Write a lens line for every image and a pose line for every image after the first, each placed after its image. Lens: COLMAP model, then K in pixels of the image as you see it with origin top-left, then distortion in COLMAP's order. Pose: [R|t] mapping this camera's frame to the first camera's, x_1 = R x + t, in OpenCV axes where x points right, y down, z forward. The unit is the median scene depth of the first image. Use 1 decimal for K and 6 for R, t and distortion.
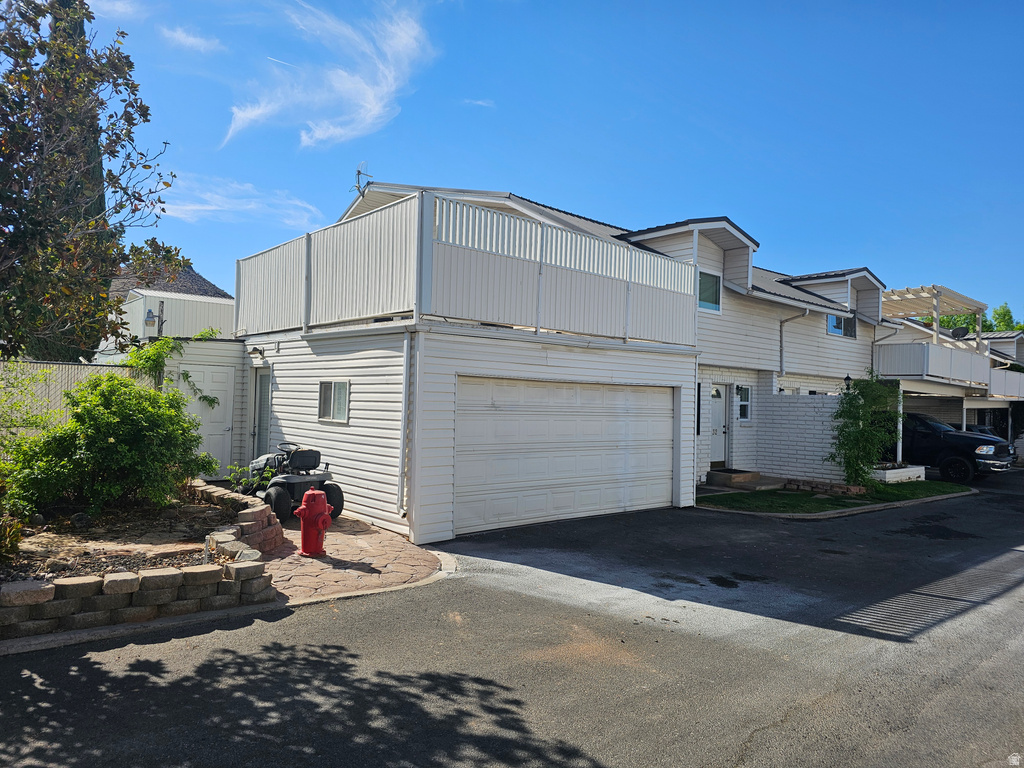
lens RADIAL K [[674.3, 0, 500.9], [0, 674.3, 360.1], [0, 0, 1]] dist [0.045181, -0.029274]
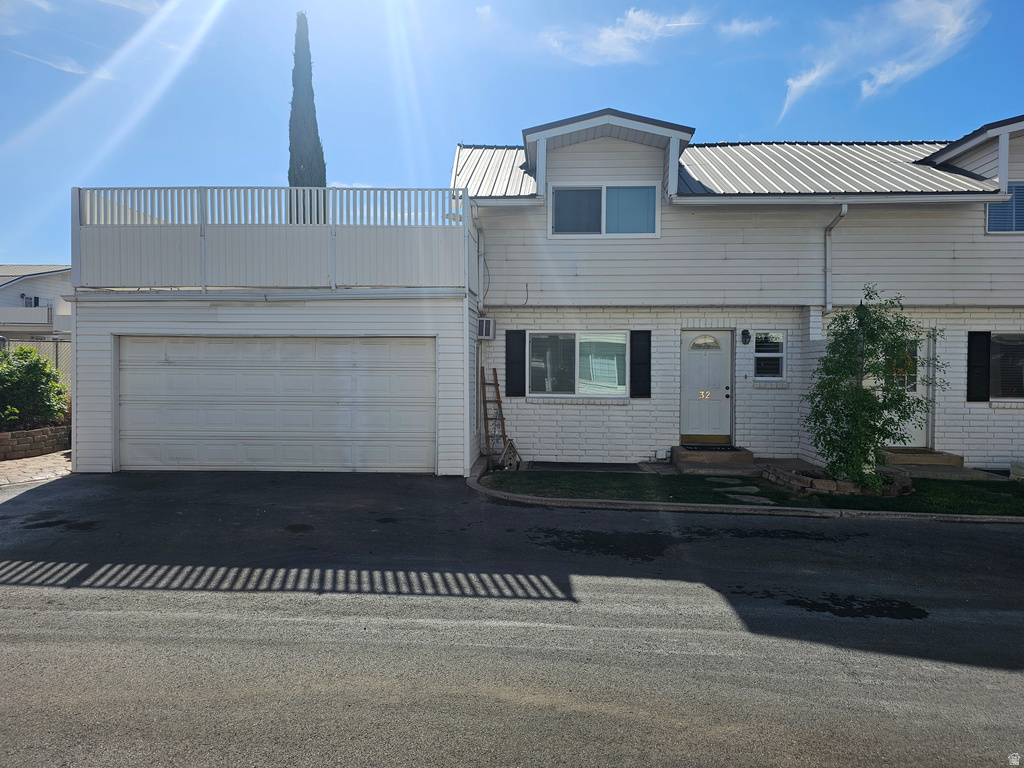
lens RADIAL K [[674.3, 0, 553.6], [0, 674.3, 363.5], [0, 0, 1]] dist [0.045181, -0.029274]
pose [[0.733808, -0.023966, -0.678934, 0.741844], [0.054738, 0.998214, 0.023925, 0.047908], [0.677148, -0.054720, 0.733810, 0.365004]]
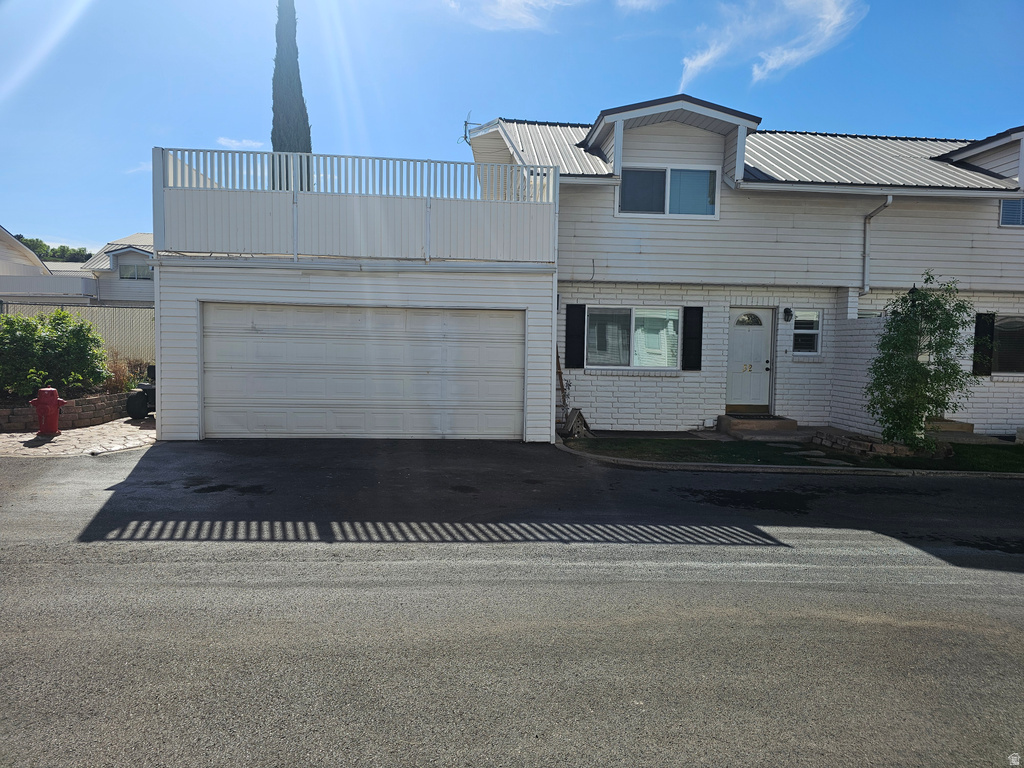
lens RADIAL K [[674.3, 0, 528.0], [0, 674.3, 371.7], [0, 0, 1]] dist [0.045181, -0.029274]
pose [[0.811469, 0.017911, -0.584120, 0.612446], [0.036764, 0.995986, 0.081613, 0.038023], [0.583237, -0.087701, 0.807553, 0.212447]]
